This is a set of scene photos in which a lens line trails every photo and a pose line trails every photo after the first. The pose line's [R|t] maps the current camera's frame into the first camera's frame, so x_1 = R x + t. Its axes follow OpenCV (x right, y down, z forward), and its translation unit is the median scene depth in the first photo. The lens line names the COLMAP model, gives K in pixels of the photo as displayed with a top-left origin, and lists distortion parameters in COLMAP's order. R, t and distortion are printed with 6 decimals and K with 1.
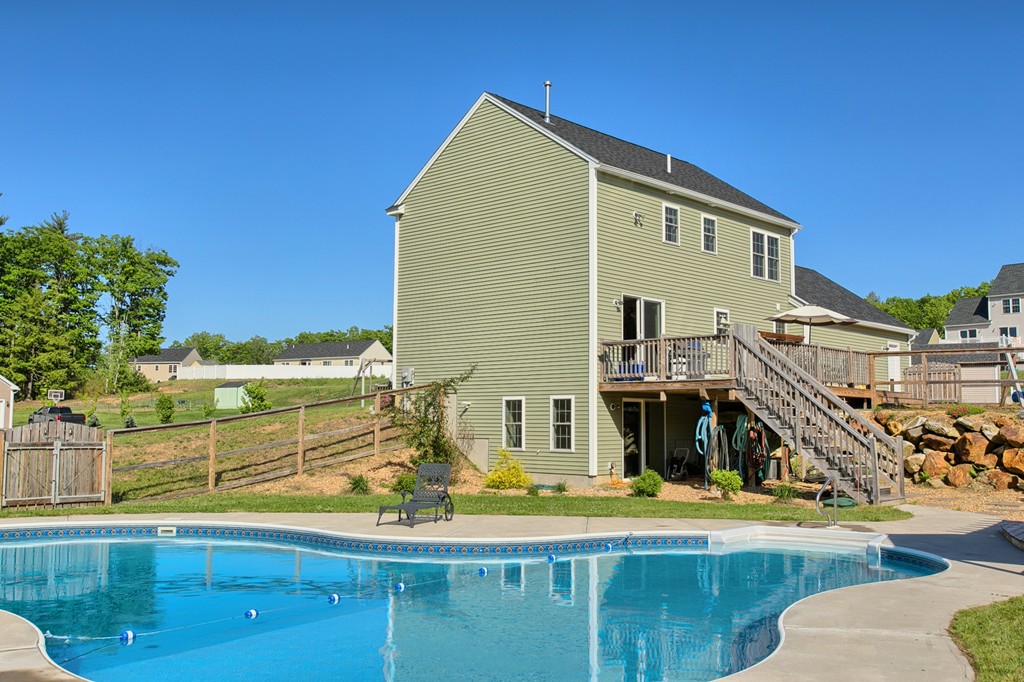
lens RADIAL K [[941.4, 0, 512.0], [0, 941.4, 341.0], [0, 0, 1]] dist [0.003585, 0.003655]
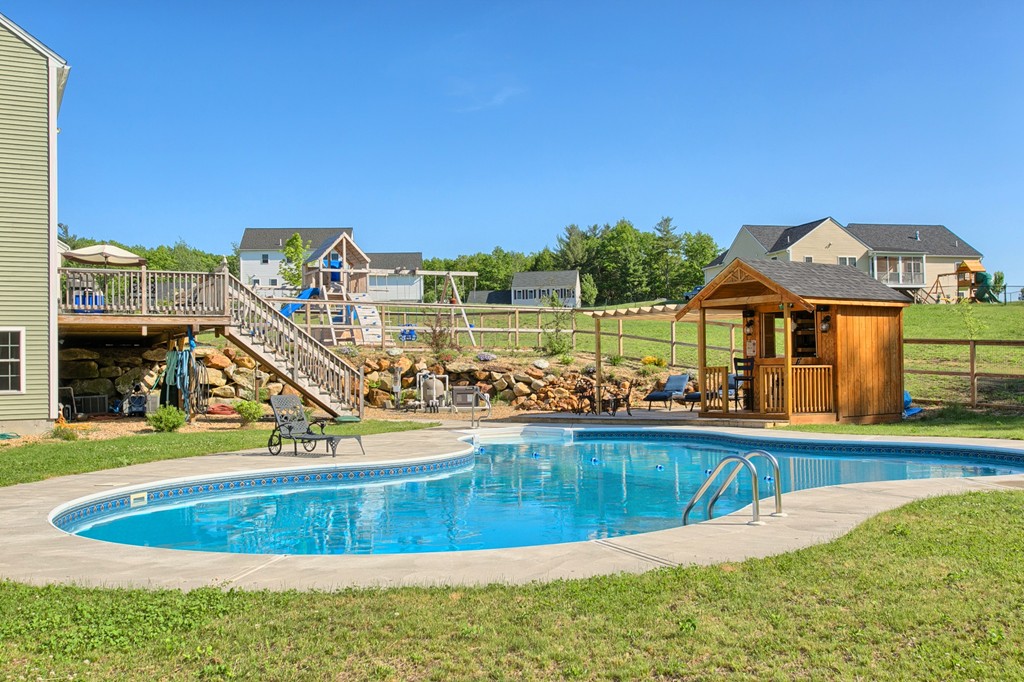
lens RADIAL K [[941.4, 0, 512.0], [0, 941.4, 341.0], [0, 0, 1]] dist [0.003585, 0.003655]
pose [[0.371685, 0.010392, 0.928301, -0.597266], [-0.066604, 0.997659, 0.015500, 0.029155], [-0.925966, -0.067590, 0.371507, 0.289575]]
